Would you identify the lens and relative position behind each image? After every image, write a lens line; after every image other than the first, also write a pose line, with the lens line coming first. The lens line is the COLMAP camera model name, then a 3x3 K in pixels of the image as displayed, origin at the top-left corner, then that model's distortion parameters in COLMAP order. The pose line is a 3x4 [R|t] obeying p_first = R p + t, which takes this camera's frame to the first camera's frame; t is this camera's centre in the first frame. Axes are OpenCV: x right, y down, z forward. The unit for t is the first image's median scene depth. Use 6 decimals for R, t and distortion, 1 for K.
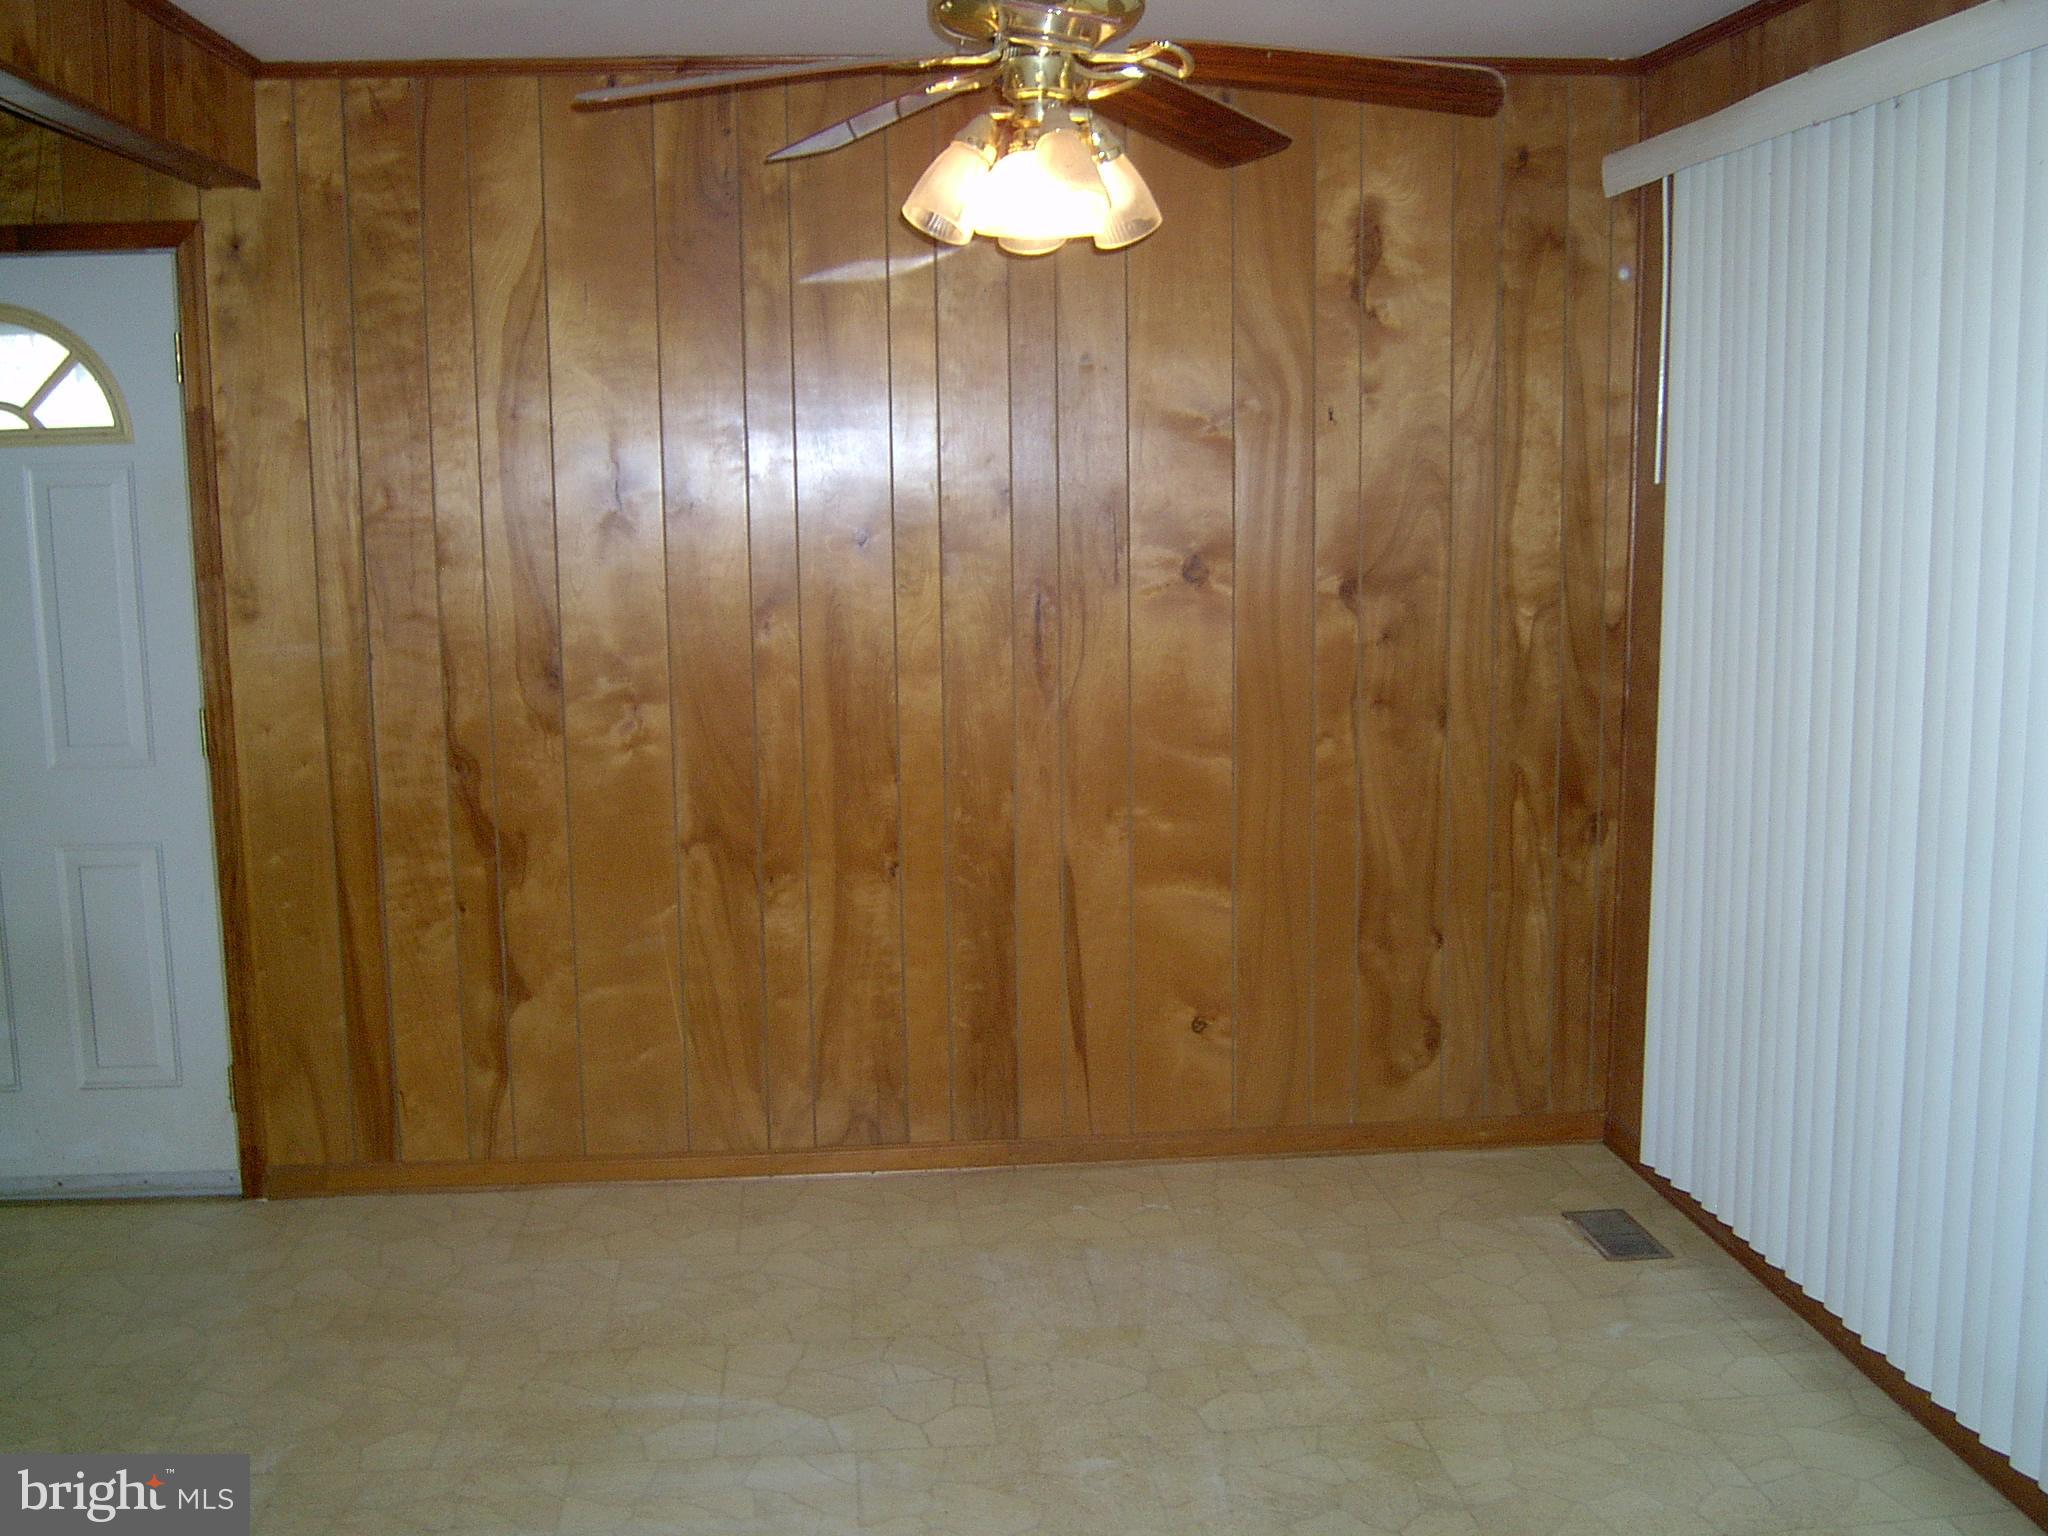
lens RADIAL K [[2236.2, 0, 1023.9], [0, 2236.2, 699.2], [0, 0, 1]] dist [-0.053233, -0.027923]
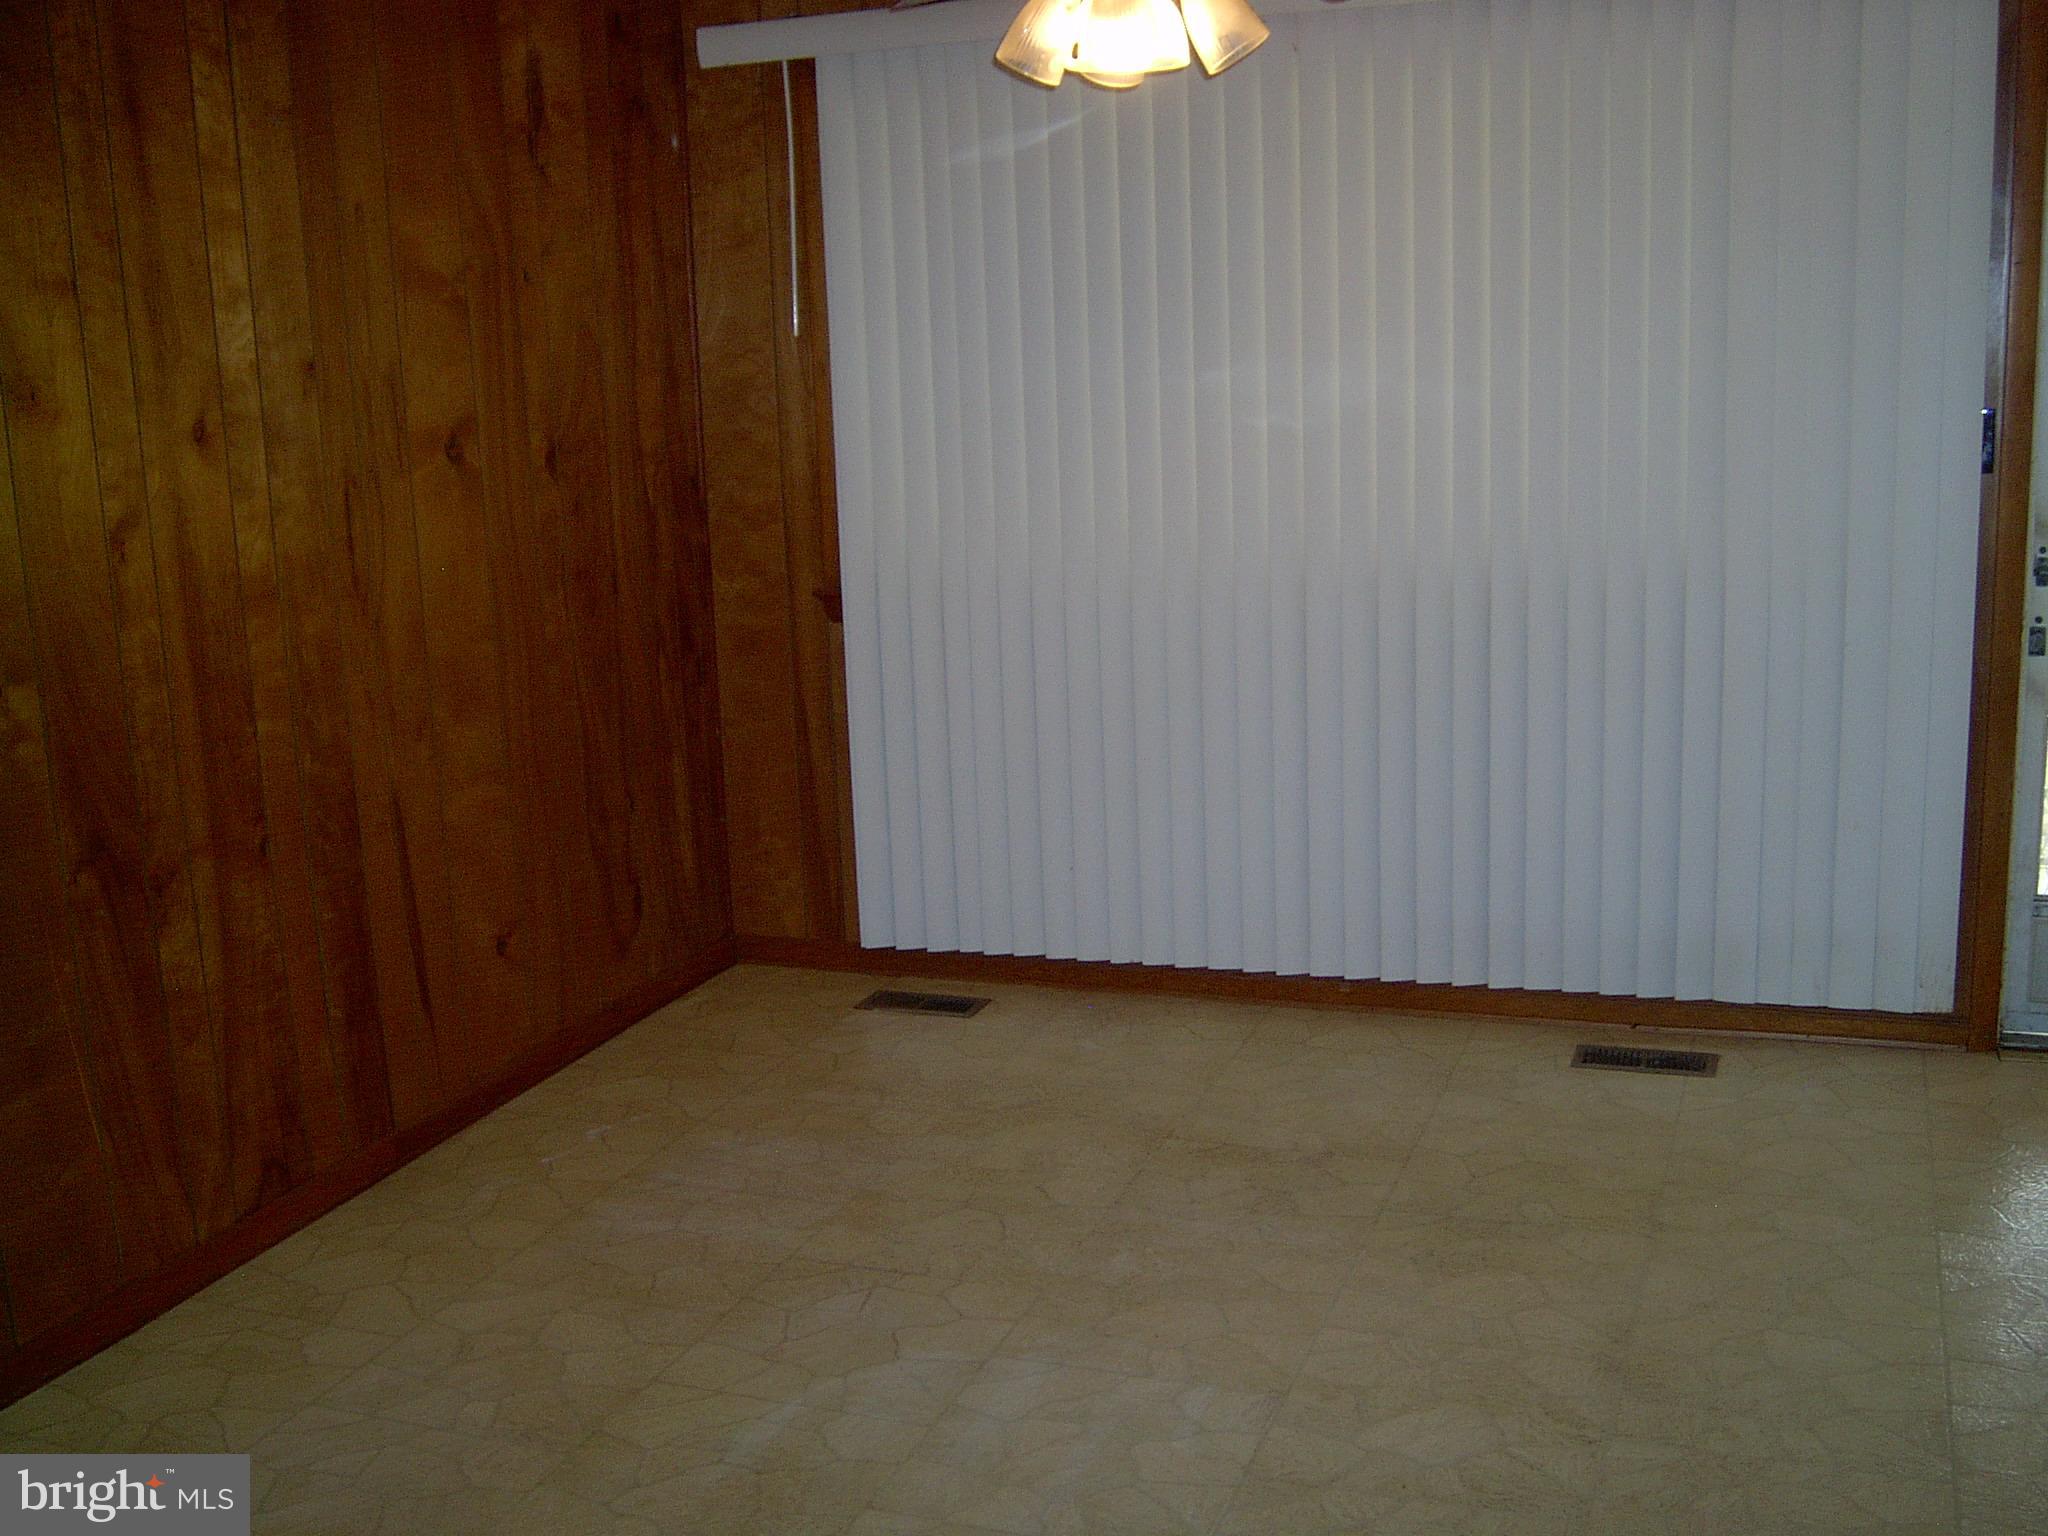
lens RADIAL K [[2201.2, 0, 1024.0], [0, 2201.2, 768.0], [0, 0, 1]] dist [-0.108594, 0.031926]
pose [[0.423796, -0.187950, 0.886043, -0.627310], [0.123459, 0.981090, 0.149061, -0.034138], [-0.897304, 0.046219, 0.438986, 0.415101]]
